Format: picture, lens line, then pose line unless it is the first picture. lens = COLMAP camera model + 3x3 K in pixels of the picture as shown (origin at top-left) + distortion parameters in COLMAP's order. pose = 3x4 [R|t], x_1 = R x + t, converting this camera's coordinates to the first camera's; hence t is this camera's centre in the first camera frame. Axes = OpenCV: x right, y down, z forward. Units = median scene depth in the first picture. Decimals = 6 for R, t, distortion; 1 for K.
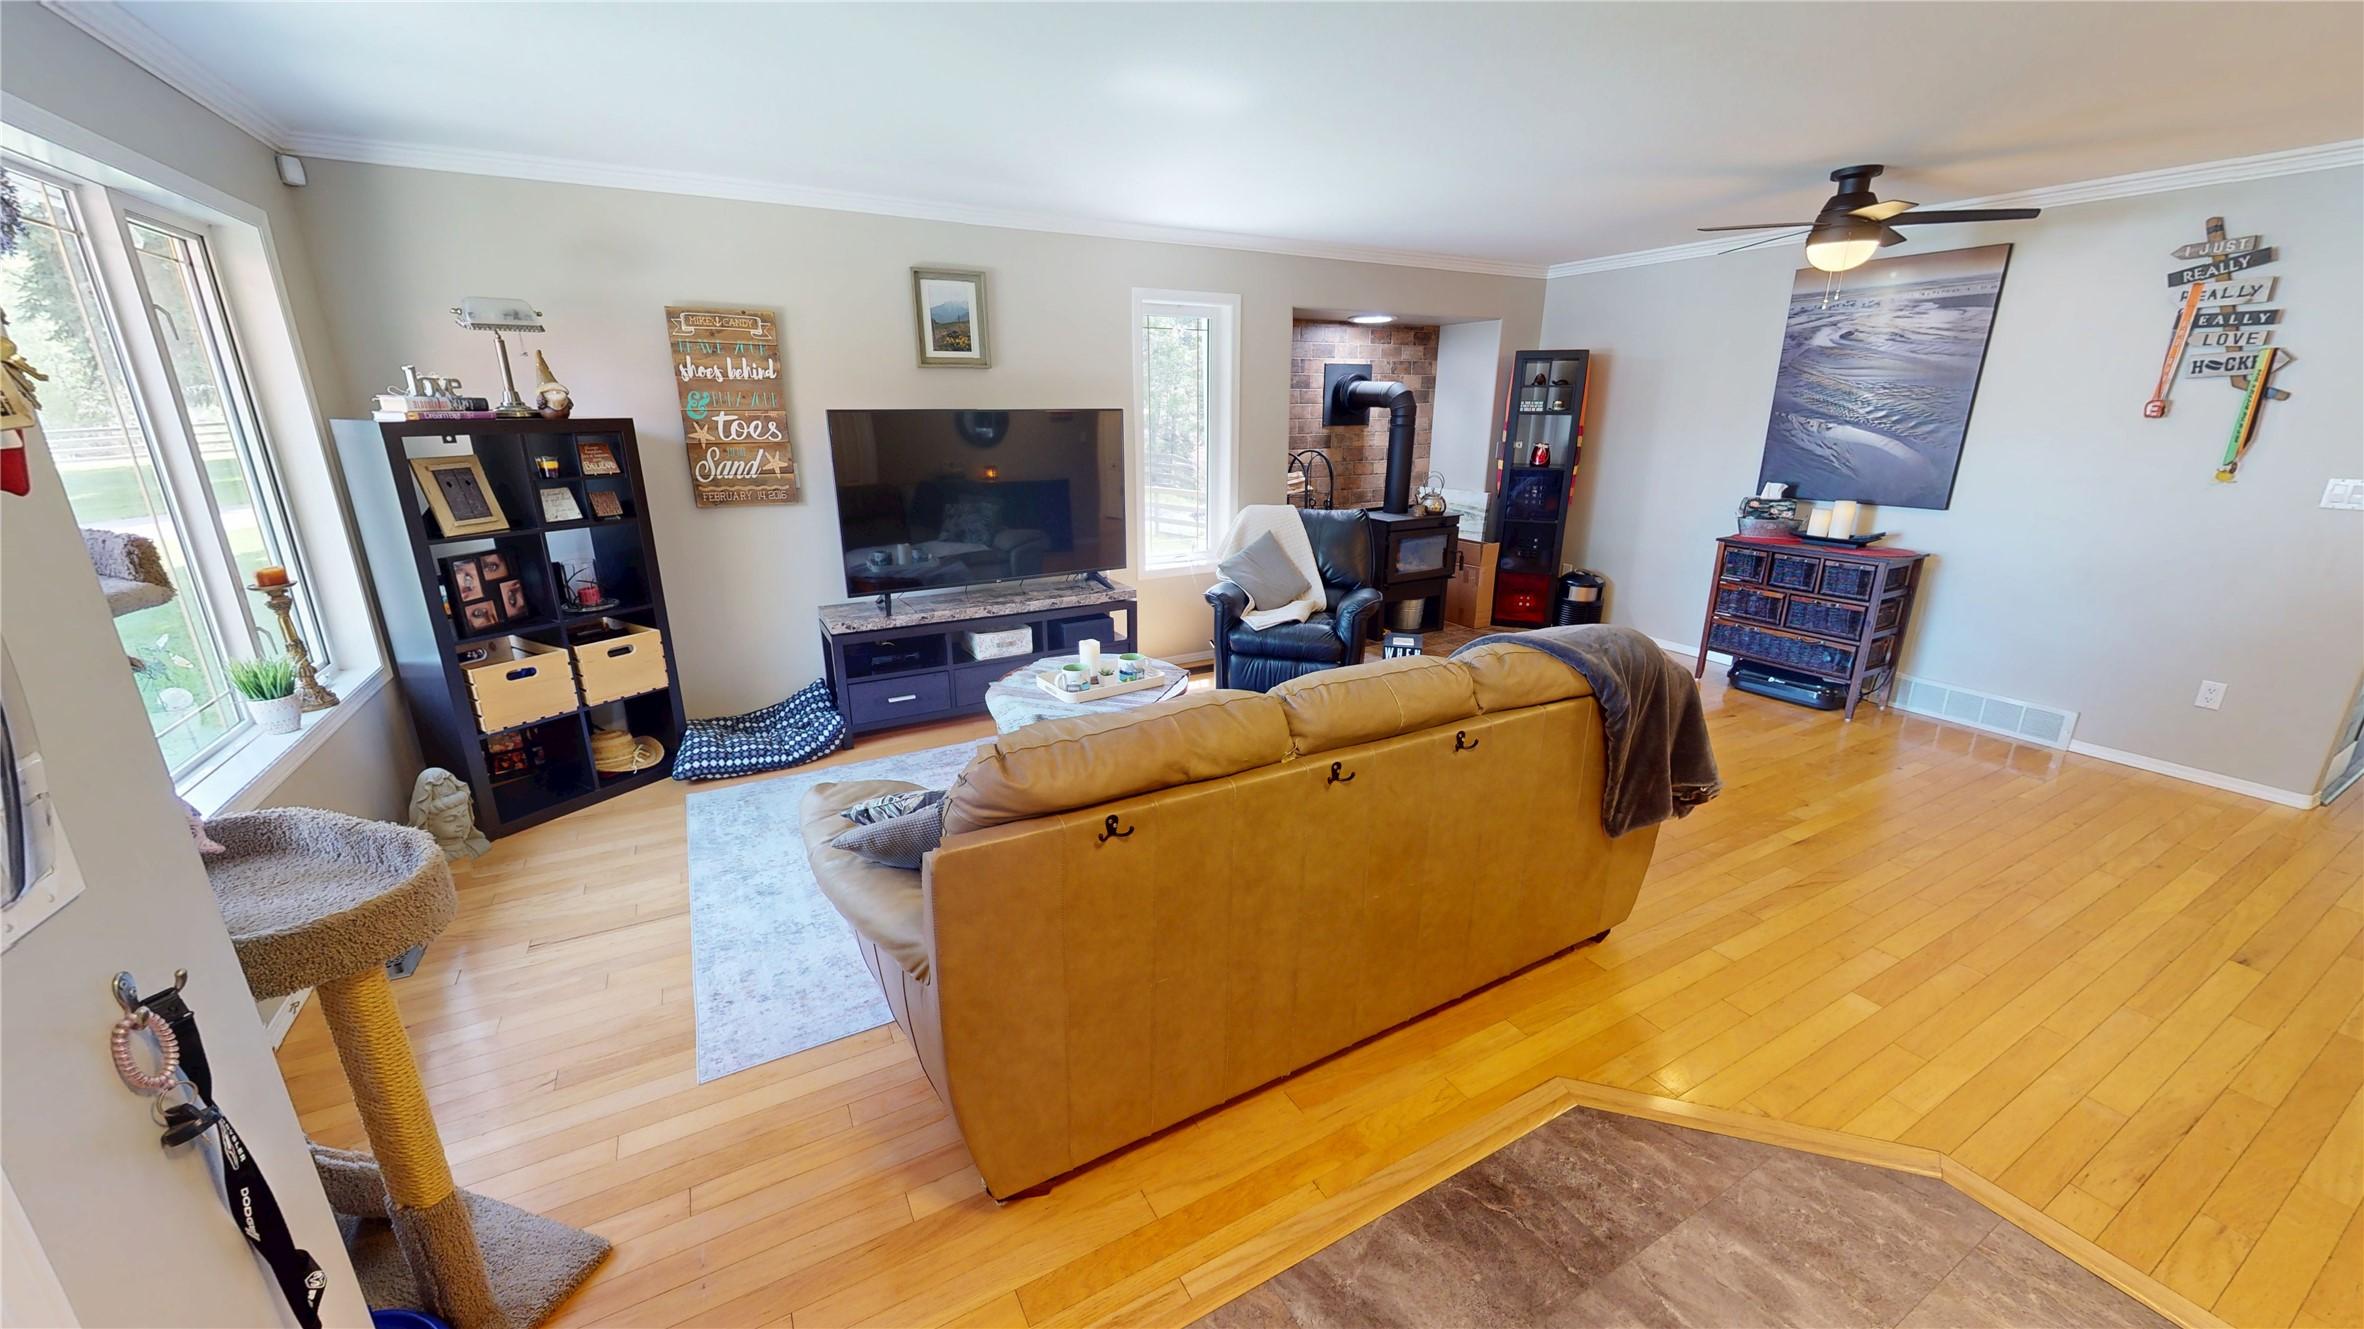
lens RADIAL K [[864.6, 0, 1178.3], [0, 864.6, 666.5], [0, 0, 1]] dist [-0.000338, -0.000007]
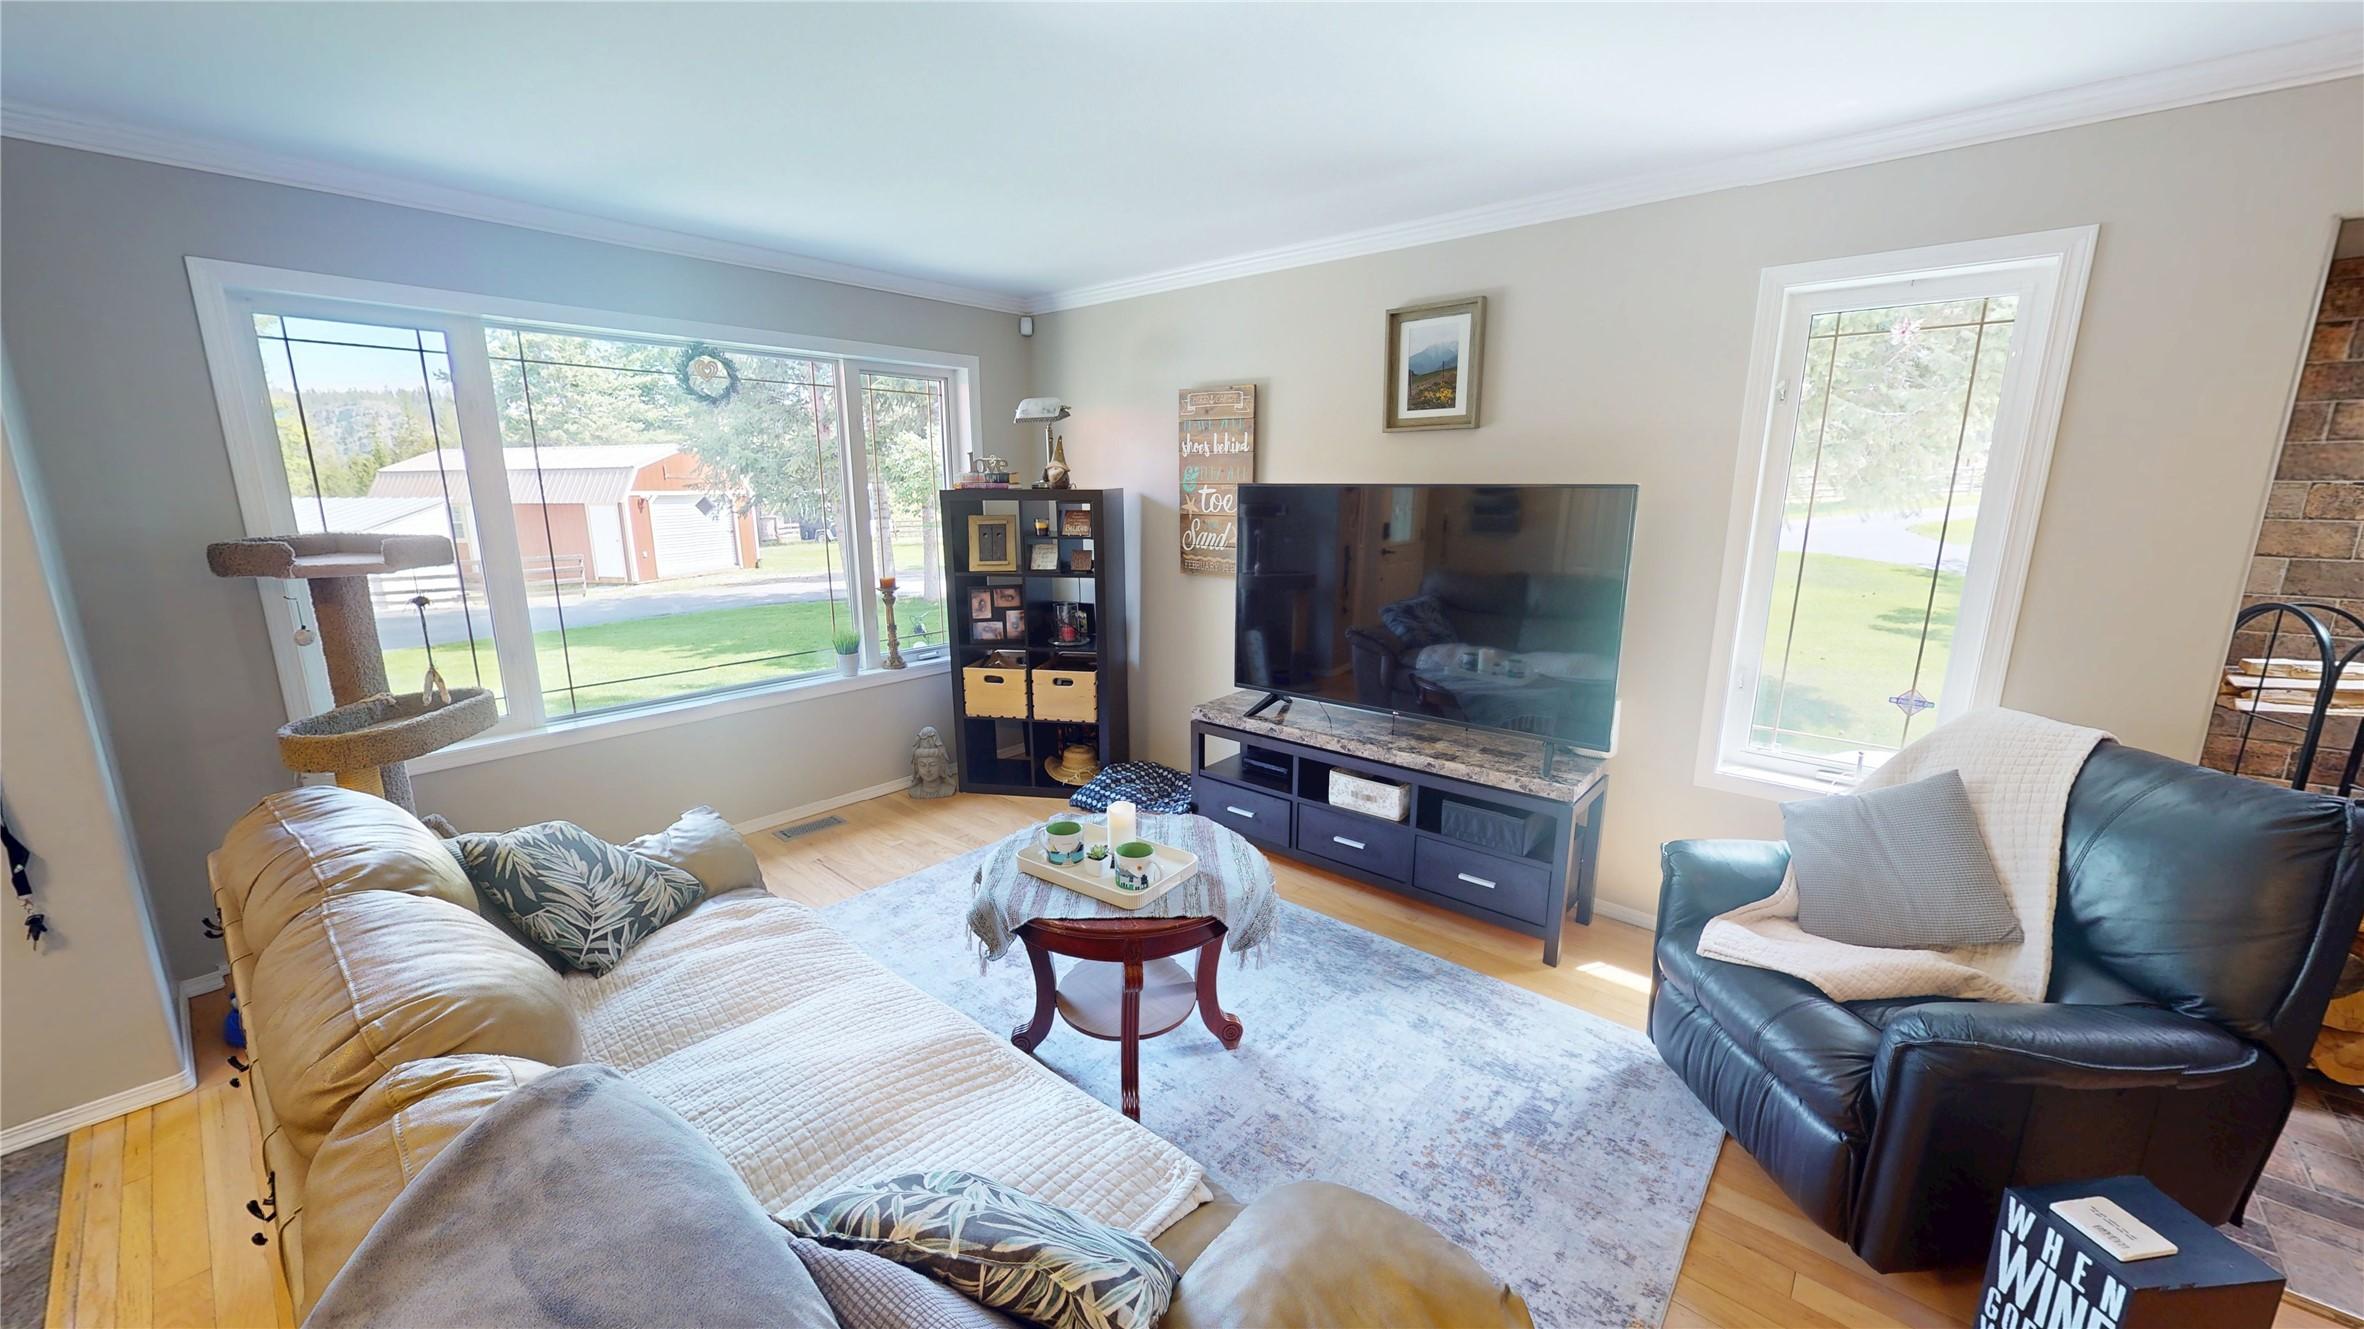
lens RADIAL K [[864.6, 0, 1180.2], [0, 864.6, 666.3], [0, 0, 1]] dist [-0.000338, -0.000007]
pose [[0.345279, 0.198967, -0.917167, 0.454946], [-0.270567, 0.956878, 0.105723, -0.190697], [0.898652, 0.211651, 0.384224, 0.629648]]
